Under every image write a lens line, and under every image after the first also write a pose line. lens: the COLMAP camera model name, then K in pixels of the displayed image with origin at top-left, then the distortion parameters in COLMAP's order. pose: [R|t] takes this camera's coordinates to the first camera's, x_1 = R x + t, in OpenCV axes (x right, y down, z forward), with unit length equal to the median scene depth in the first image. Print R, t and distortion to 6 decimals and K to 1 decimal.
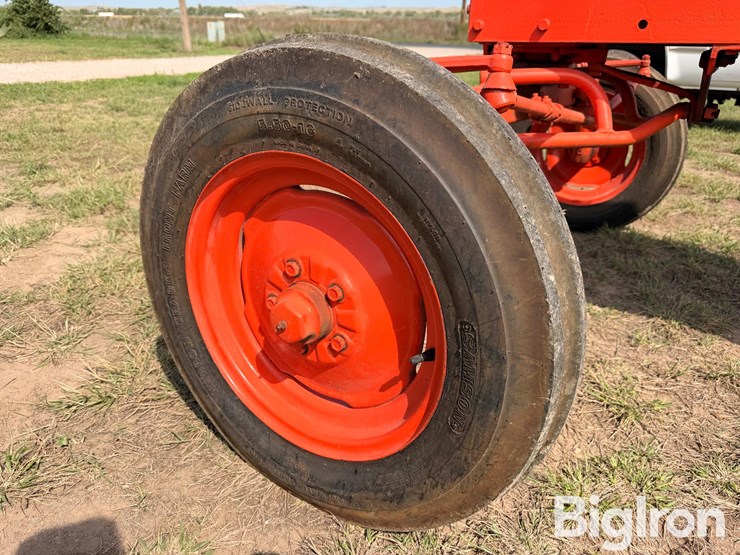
lens RADIAL K [[527.3, 0, 371.2], [0, 527.3, 277.6], [0, 0, 1]] dist [0.030286, -0.033034]
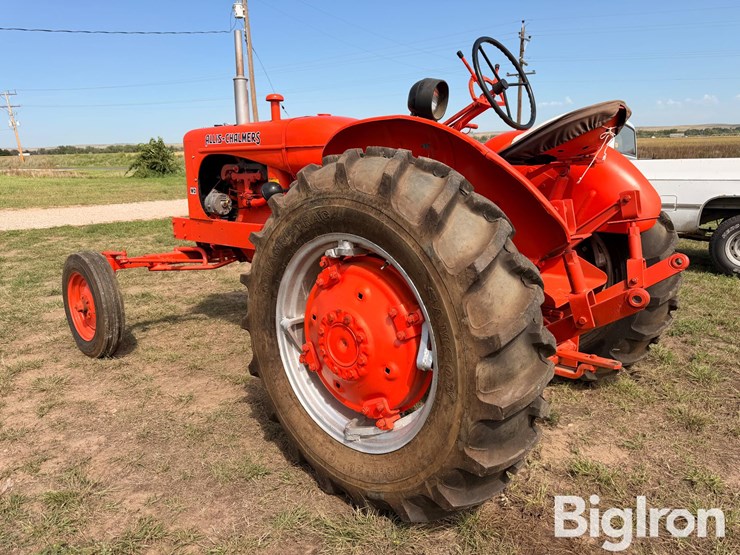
lens RADIAL K [[527.3, 0, 372.9], [0, 527.3, 284.2], [0, 0, 1]] dist [0.030286, -0.033034]
pose [[0.985916, 0.004307, -0.167189, 2.592796], [-0.036209, 0.981455, -0.188242, 0.547890], [0.163277, 0.191645, 0.967788, -2.589607]]
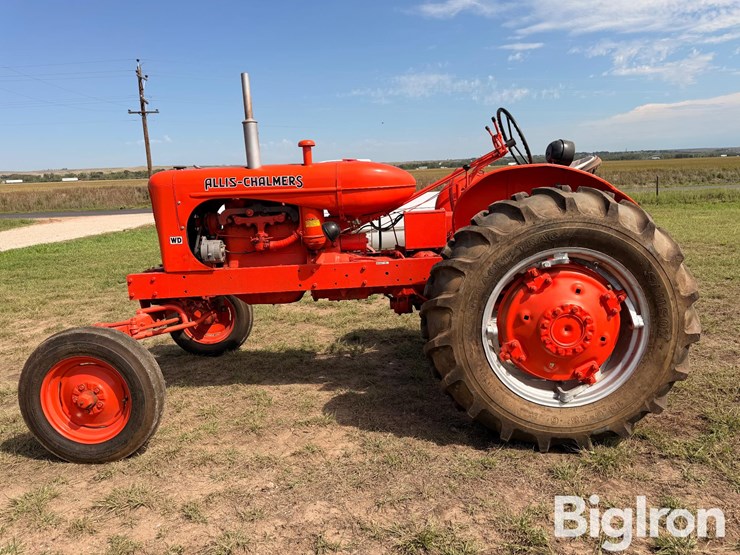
lens RADIAL K [[527.3, 0, 371.1], [0, 527.3, 276.6], [0, 0, 1]] dist [0.030286, -0.033034]
pose [[0.858648, -0.144149, 0.491878, -0.105348], [0.264476, 0.946625, -0.184266, 0.373939], [-0.439062, 0.288310, 0.850942, -2.586703]]
